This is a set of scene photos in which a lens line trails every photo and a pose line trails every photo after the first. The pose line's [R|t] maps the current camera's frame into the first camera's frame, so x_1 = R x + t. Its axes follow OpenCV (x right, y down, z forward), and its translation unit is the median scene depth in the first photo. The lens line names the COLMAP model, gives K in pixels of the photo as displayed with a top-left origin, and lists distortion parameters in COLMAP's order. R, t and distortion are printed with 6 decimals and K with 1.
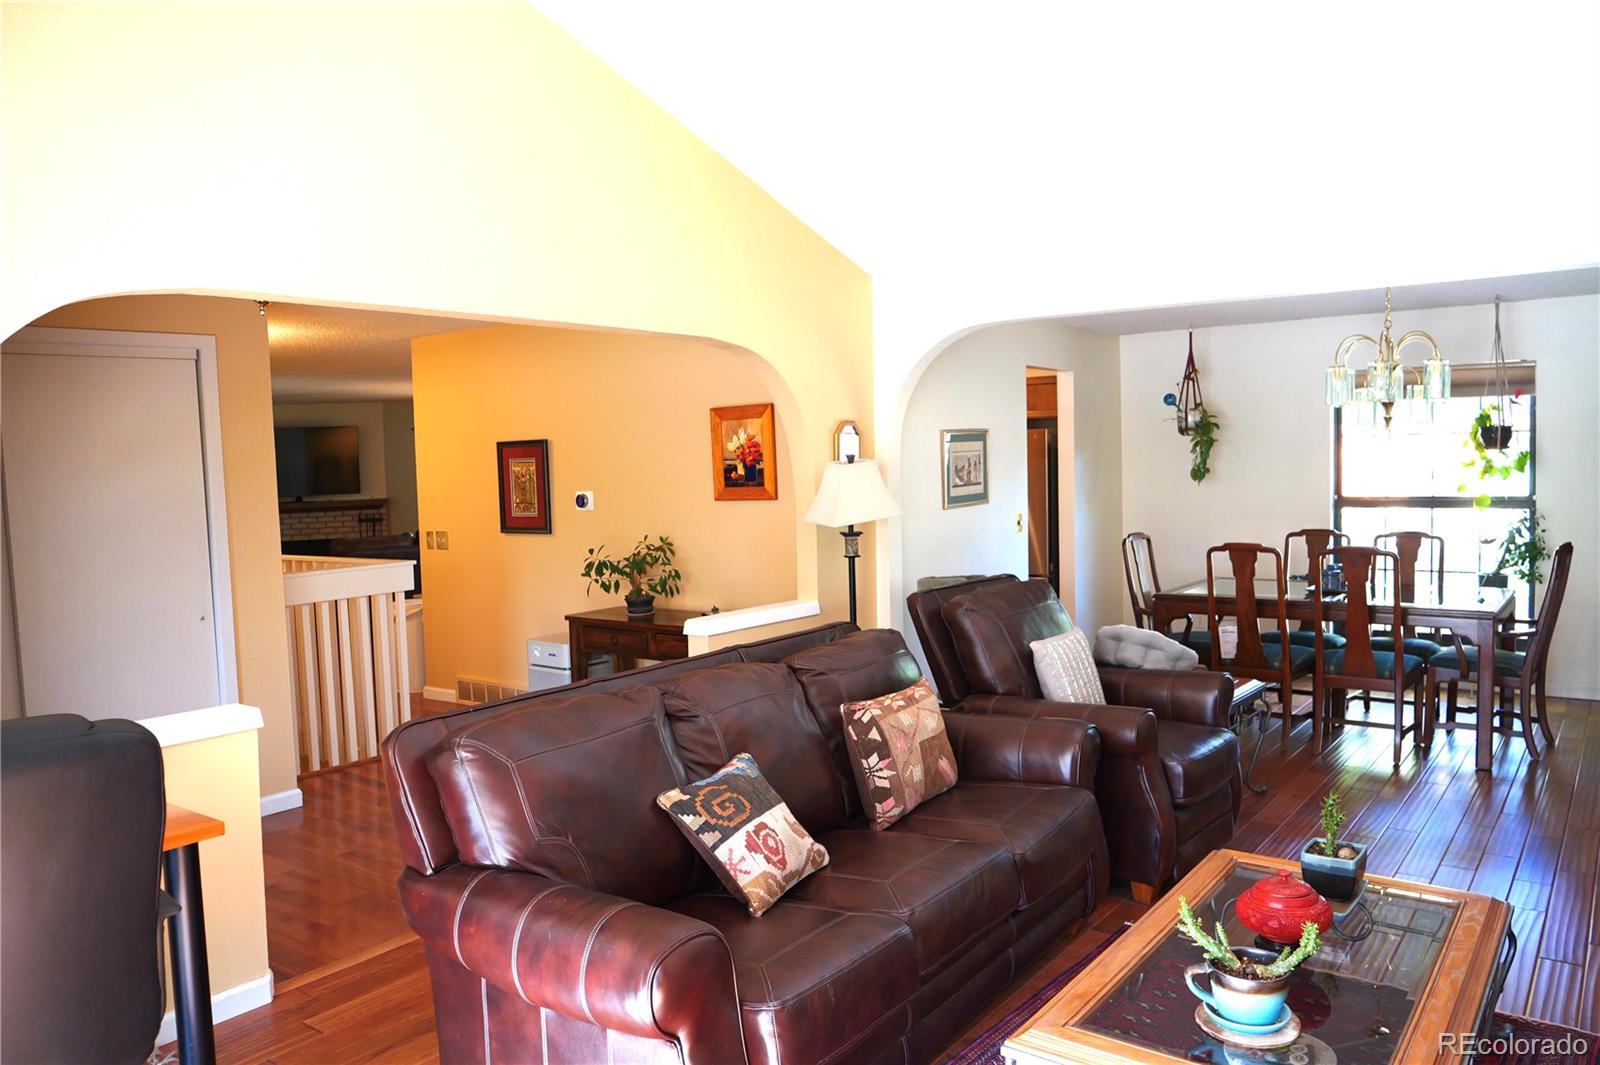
lens RADIAL K [[1143.7, 0, 806.3], [0, 1143.7, 531.3], [0, 0, 1]] dist [-0.054899, 0.016217]
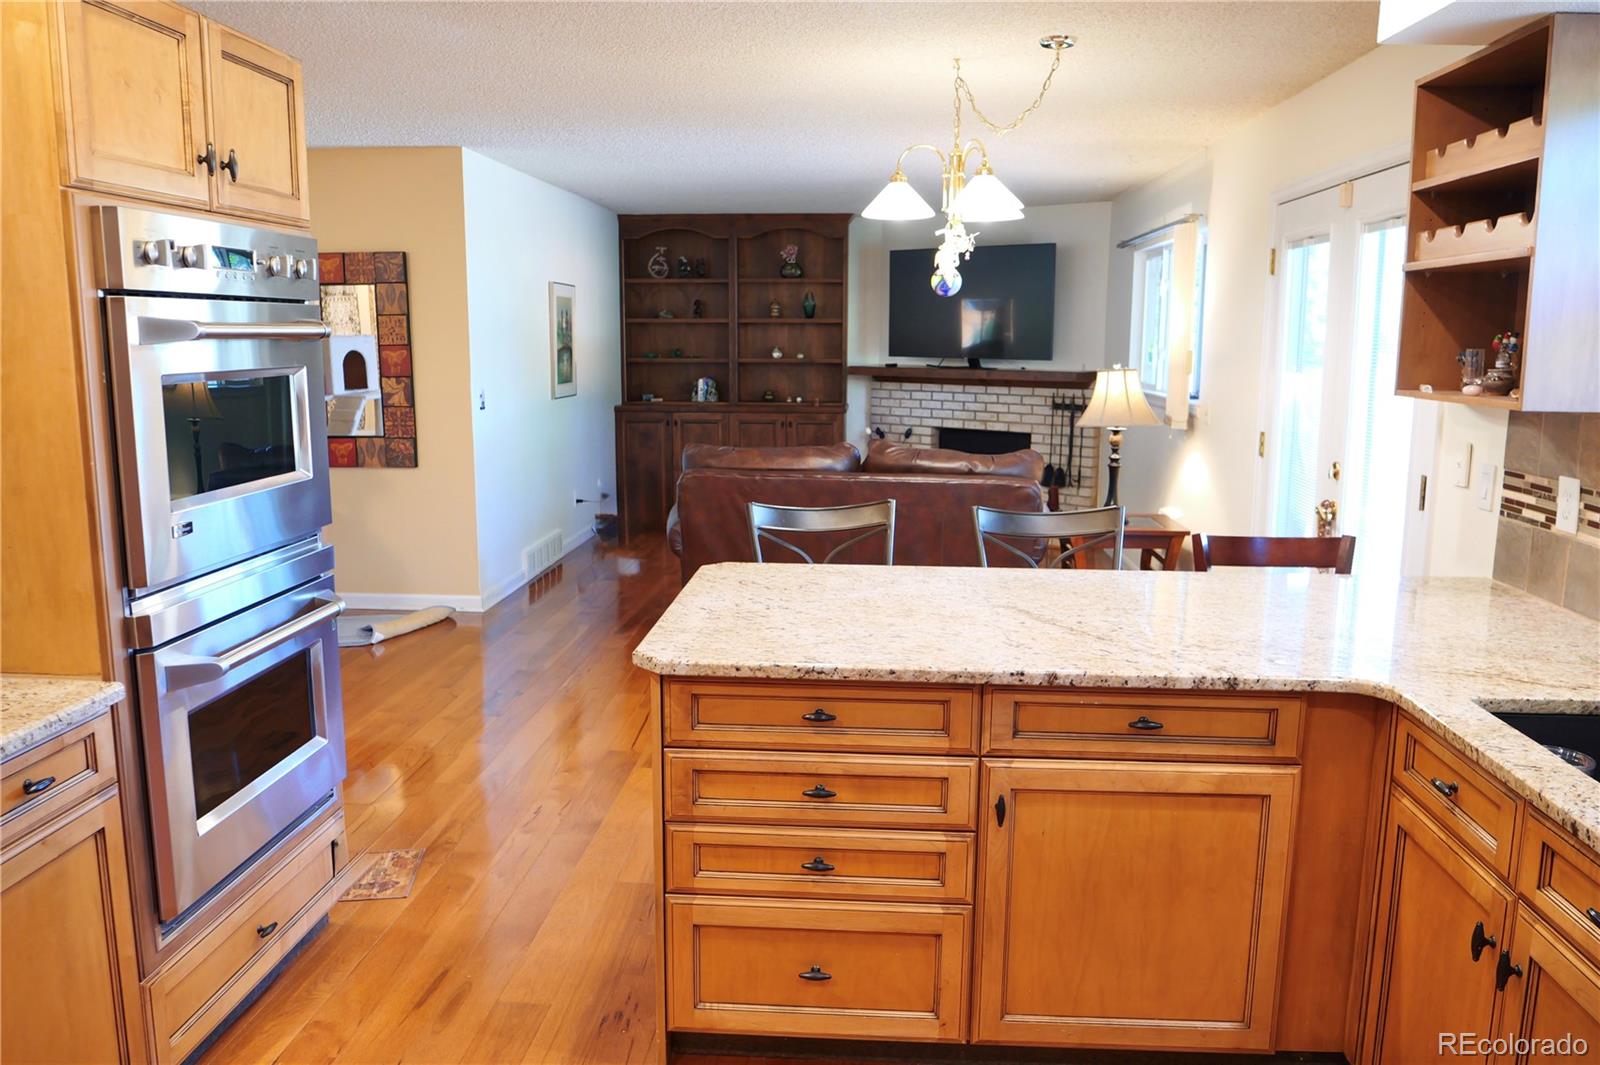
lens RADIAL K [[1143.7, 0, 800.3], [0, 1143.7, 525.6], [0, 0, 1]] dist [-0.054899, 0.016217]
pose [[0.548723, 0.174668, -0.817554, 0.080083], [-0.079406, 0.984398, 0.157019, -0.073609], [0.832224, -0.021242, 0.554032, 1.314291]]
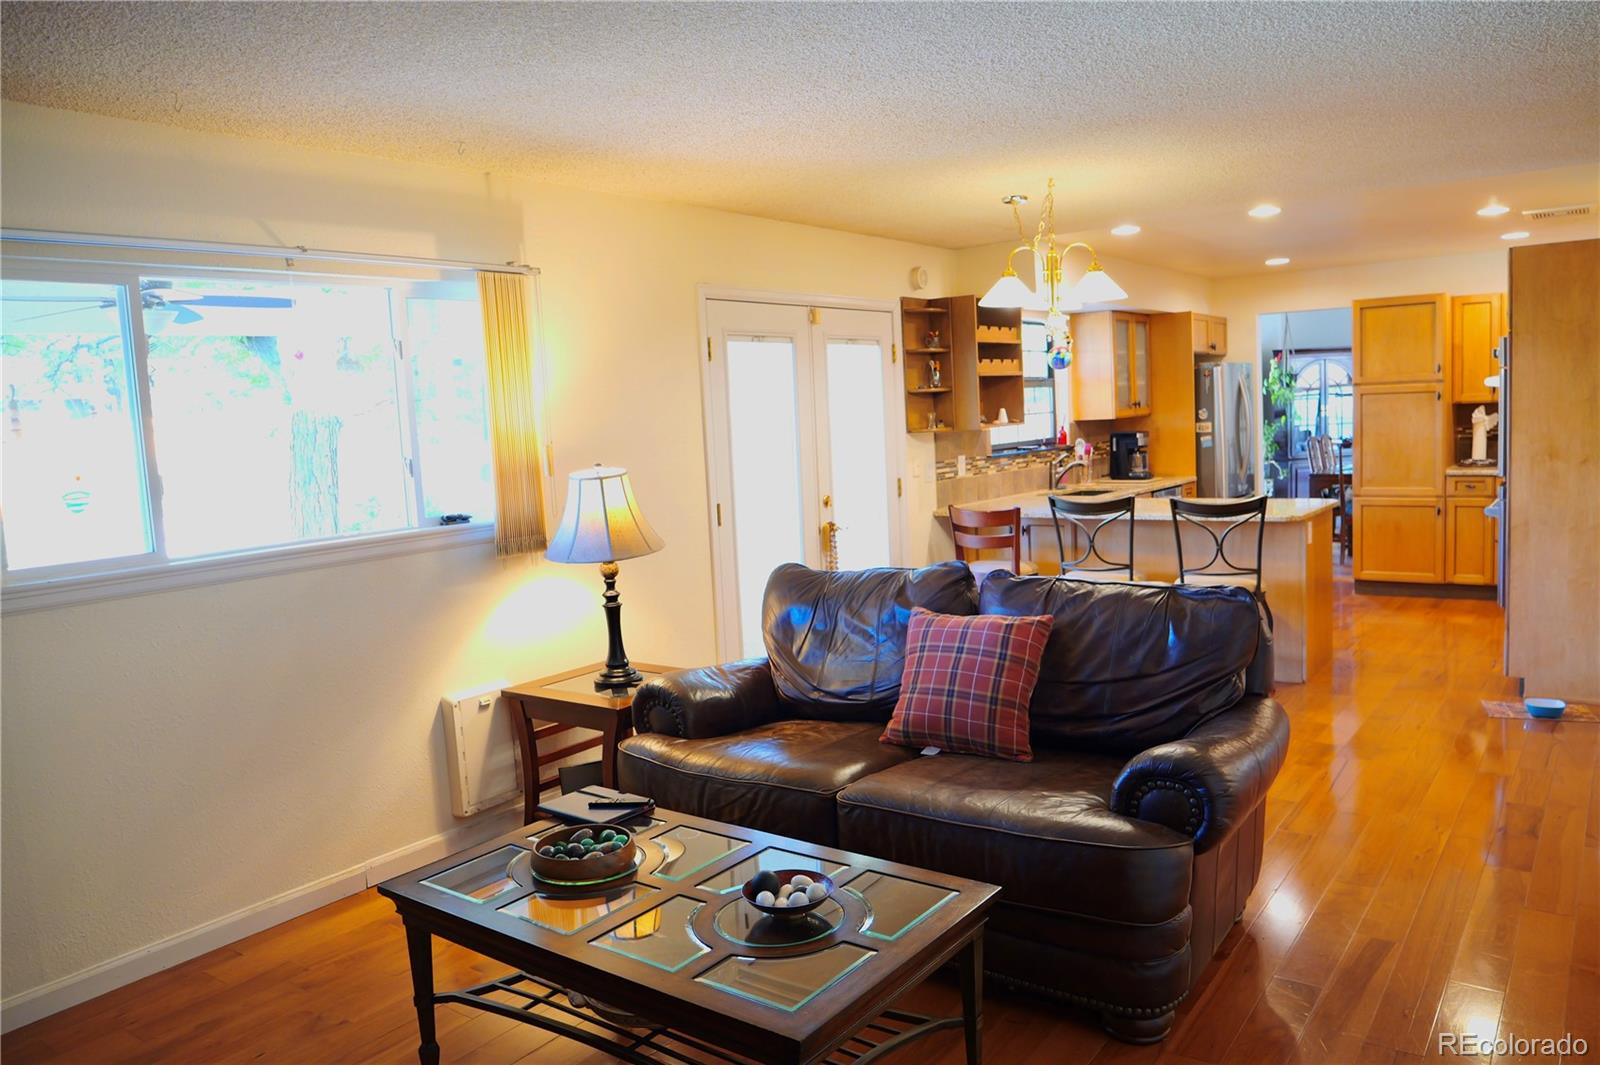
lens RADIAL K [[1143.7, 0, 802.6], [0, 1143.7, 534.4], [0, 0, 1]] dist [-0.054899, 0.016217]
pose [[-0.011611, -0.077810, 0.996901, -1.179963], [0.107553, 0.991087, 0.078609, -0.076932], [-0.994132, 0.108132, -0.003139, 1.924266]]
